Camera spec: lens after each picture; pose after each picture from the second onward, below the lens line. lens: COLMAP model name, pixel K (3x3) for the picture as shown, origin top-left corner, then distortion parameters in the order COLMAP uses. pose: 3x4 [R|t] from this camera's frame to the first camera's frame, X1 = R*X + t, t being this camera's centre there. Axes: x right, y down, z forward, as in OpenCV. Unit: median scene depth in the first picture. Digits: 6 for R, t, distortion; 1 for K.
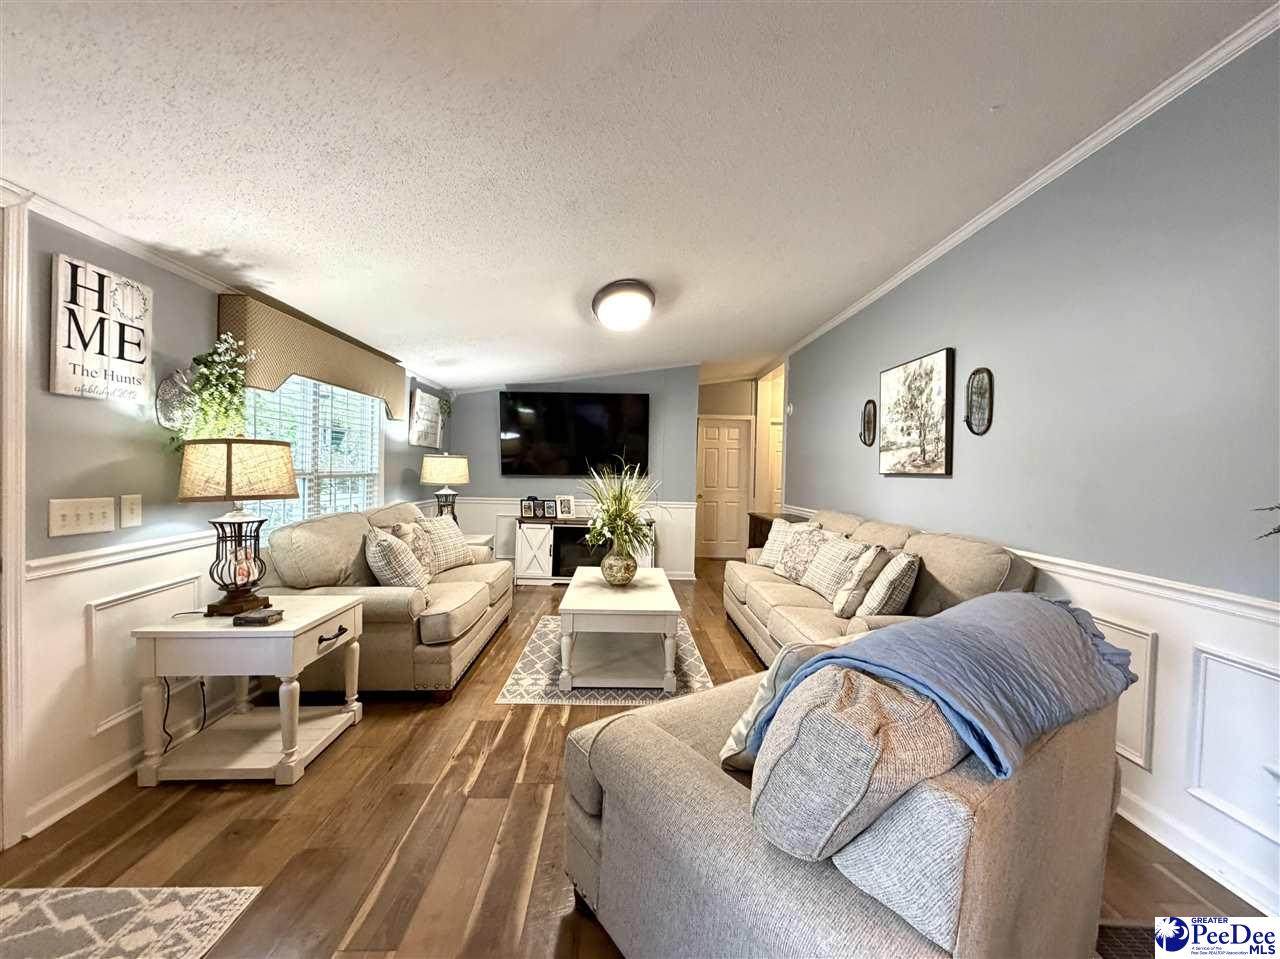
lens RADIAL K [[513.9, 0, 635.3], [0, 513.9, 478.7], [0, 0, 1]] dist [-0.004307, -0.000176]
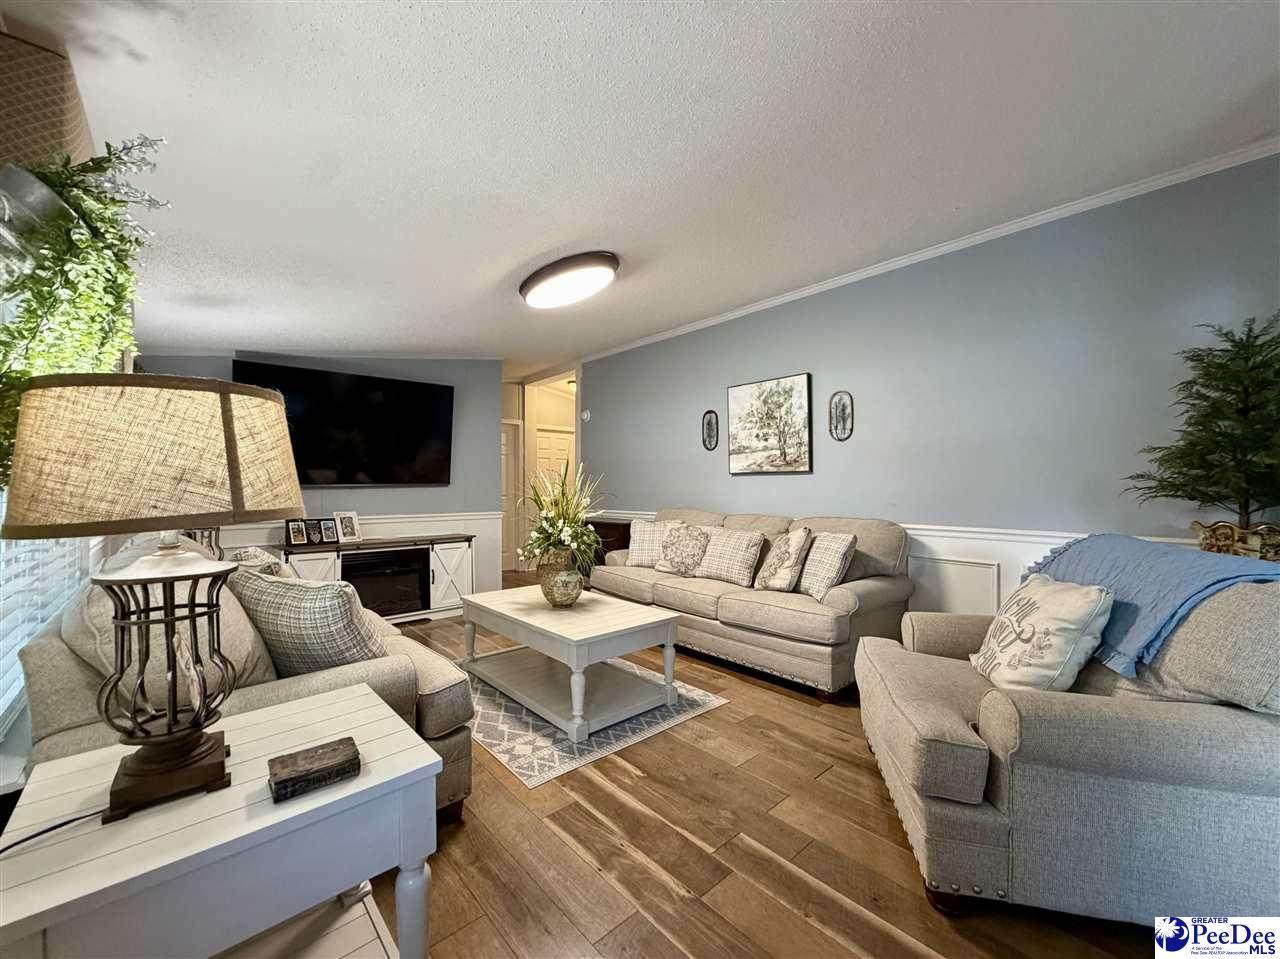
lens RADIAL K [[513.9, 0, 637.6], [0, 513.9, 479.0], [0, 0, 1]] dist [-0.004307, -0.000176]
pose [[0.760576, -0.014281, 0.649092, -0.517634], [0.029972, 0.999465, -0.013130, 0.013832], [-0.648557, 0.029441, 0.760596, 0.284075]]
